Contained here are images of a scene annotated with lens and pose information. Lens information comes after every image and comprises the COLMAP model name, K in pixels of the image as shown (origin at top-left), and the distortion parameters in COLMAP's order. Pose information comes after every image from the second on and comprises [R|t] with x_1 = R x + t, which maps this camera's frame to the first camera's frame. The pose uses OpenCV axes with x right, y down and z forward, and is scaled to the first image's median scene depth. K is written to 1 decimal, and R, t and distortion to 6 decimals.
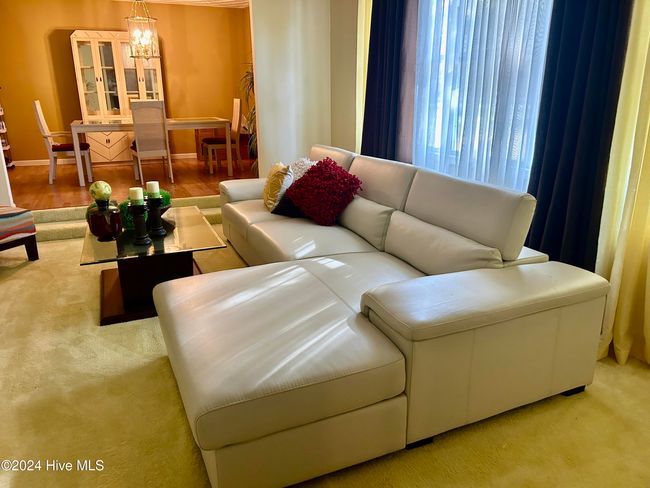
lens RADIAL K [[490.2, 0, 324.9], [0, 490.2, 247.1], [0, 0, 1]] dist [0.024824, -0.040663]
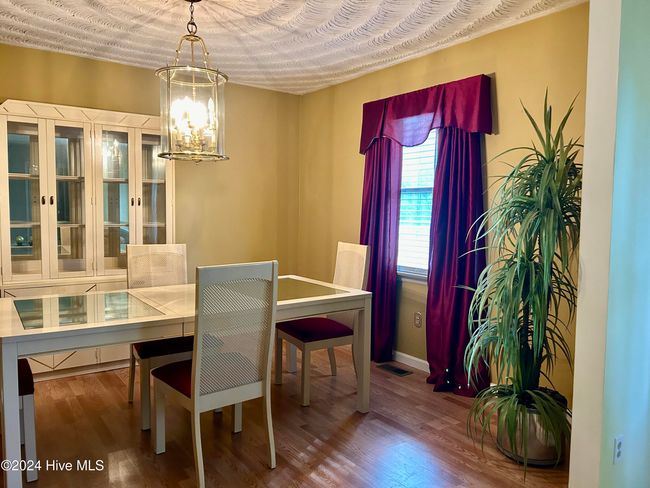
lens RADIAL K [[490.2, 0, 327.1], [0, 490.2, 242.9], [0, 0, 1]] dist [0.024824, -0.040663]
pose [[0.975685, 0.003761, 0.219143, -0.332811], [0.048065, 0.971842, -0.230679, -0.198204], [-0.213840, 0.235603, 0.948031, 0.557953]]
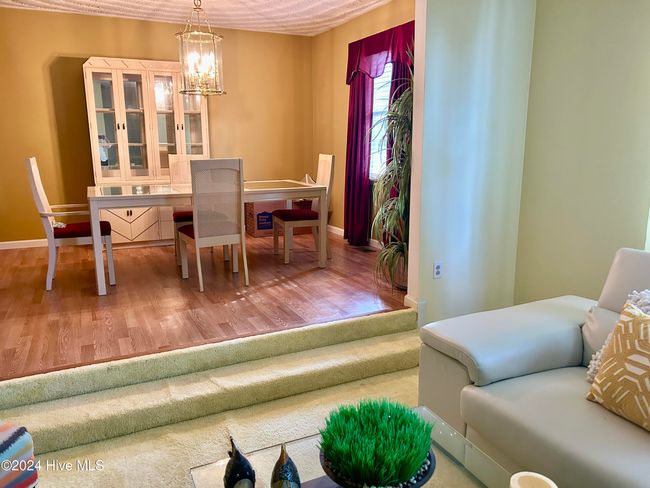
lens RADIAL K [[490.2, 0, 324.0], [0, 490.2, 245.8], [0, 0, 1]] dist [0.024824, -0.040663]
pose [[0.999090, -0.007101, 0.042060, -0.225494], [0.011284, 0.994916, -0.100071, -0.111529], [-0.041135, 0.100455, 0.994091, 0.348674]]
